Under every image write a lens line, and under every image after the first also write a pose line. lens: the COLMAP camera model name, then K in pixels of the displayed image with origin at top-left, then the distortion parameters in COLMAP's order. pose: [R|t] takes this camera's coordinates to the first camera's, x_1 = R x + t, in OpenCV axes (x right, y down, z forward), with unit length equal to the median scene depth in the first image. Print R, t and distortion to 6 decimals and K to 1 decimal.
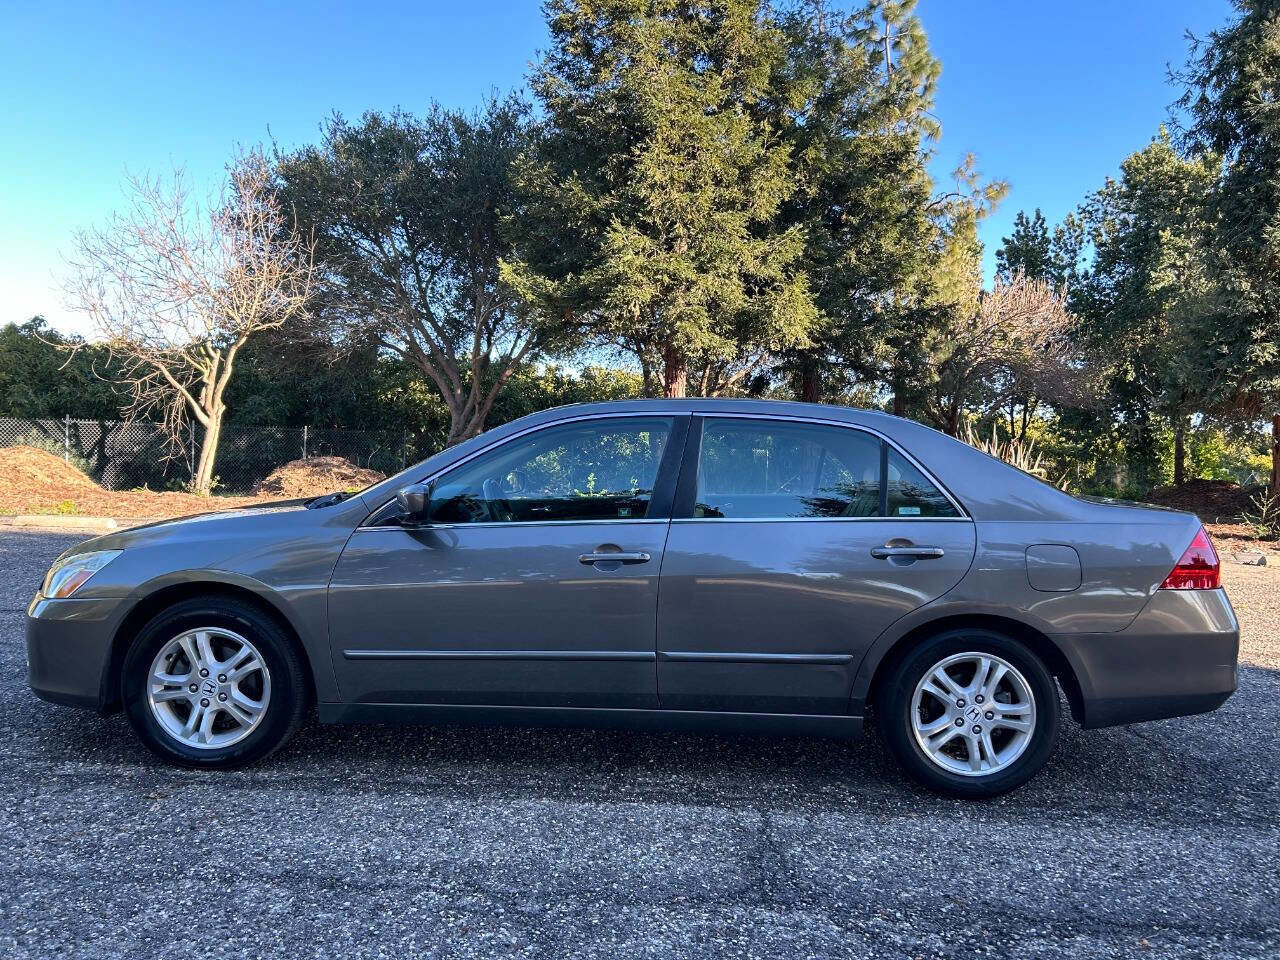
lens RADIAL K [[958.6, 0, 640.0], [0, 958.6, 480.0], [0, 0, 1]] dist [0.001294, -0.006614]
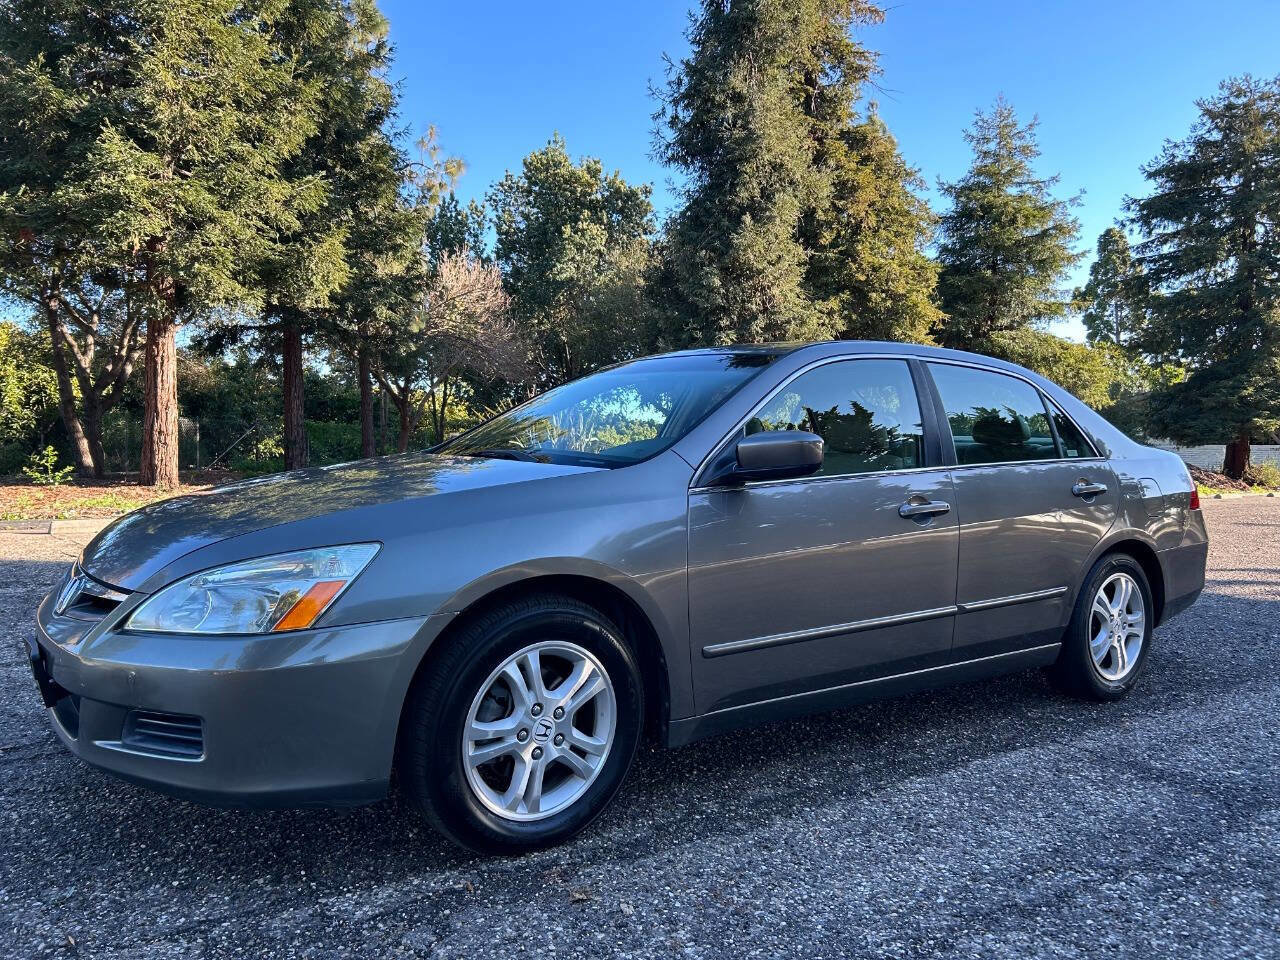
lens RADIAL K [[959.0, 0, 639.5], [0, 959.0, 477.9], [0, 0, 1]] dist [0.052463, -0.059300]
pose [[0.794877, -0.034062, 0.605814, -0.173167], [0.019159, 0.999334, 0.031050, 0.003489], [-0.606468, -0.013074, 0.795000, 0.088679]]
